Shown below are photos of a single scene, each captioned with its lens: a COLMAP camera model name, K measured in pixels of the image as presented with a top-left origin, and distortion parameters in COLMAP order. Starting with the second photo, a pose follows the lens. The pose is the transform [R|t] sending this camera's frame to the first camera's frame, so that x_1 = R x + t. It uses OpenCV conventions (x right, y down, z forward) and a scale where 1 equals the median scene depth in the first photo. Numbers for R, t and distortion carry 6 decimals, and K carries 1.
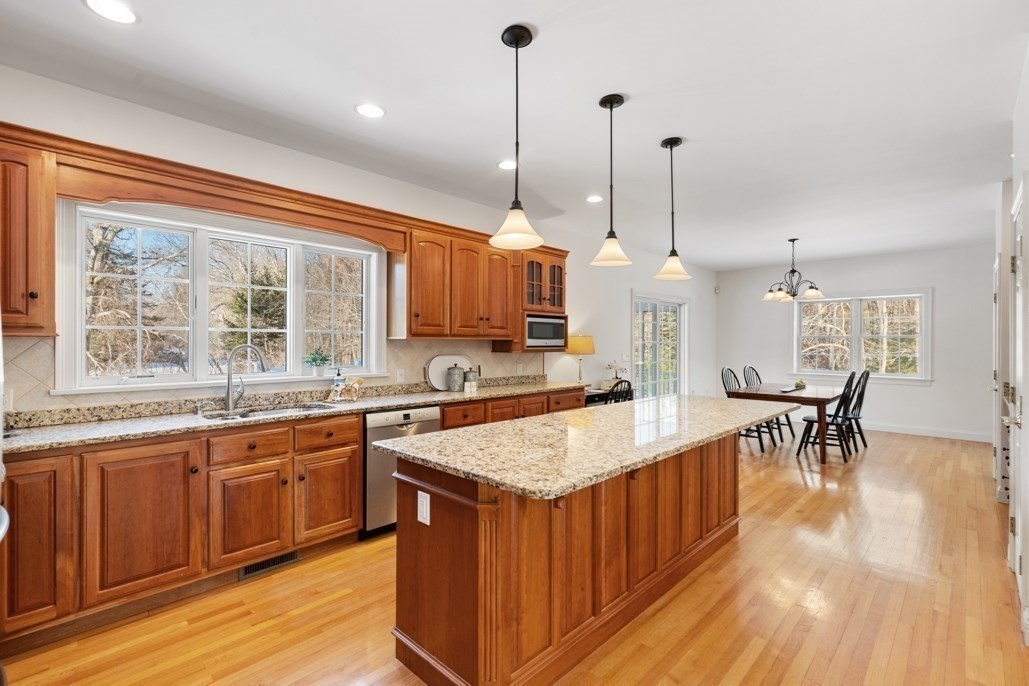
lens RADIAL K [[469.1, 0, 514.5], [0, 469.1, 346.4], [0, 0, 1]] dist [0.011556, -0.001632]
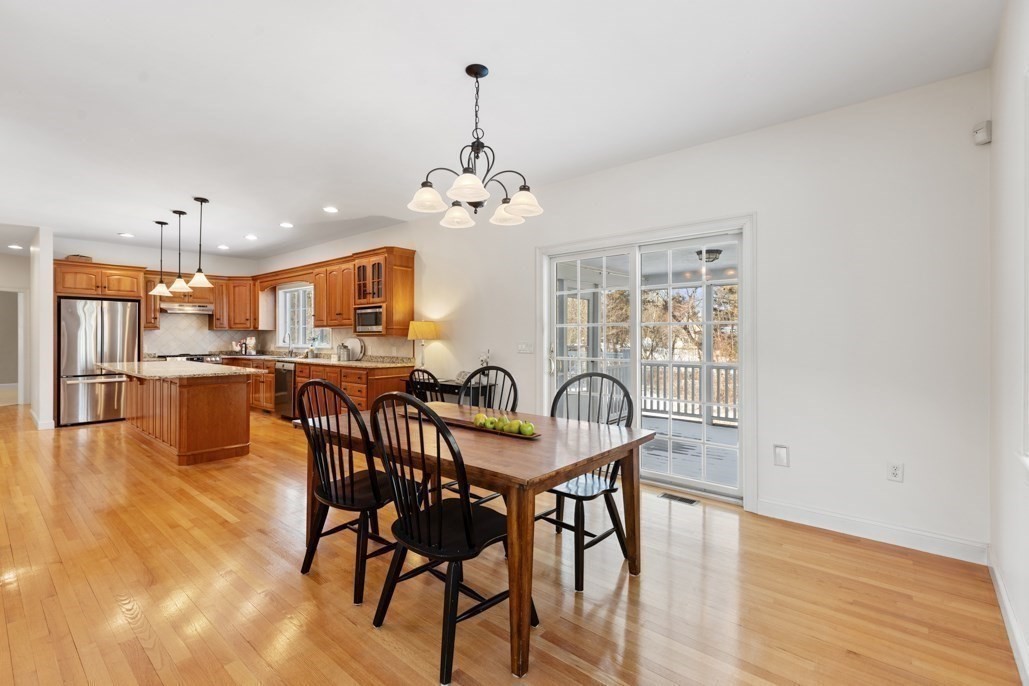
lens RADIAL K [[469.1, 0, 510.5], [0, 469.1, 334.8], [0, 0, 1]] dist [0.011556, -0.001632]
pose [[0.056186, -0.005044, -0.998408, 1.596727], [-0.005636, 0.999970, -0.005369, 0.015272], [0.998404, 0.005928, 0.056156, 1.579485]]
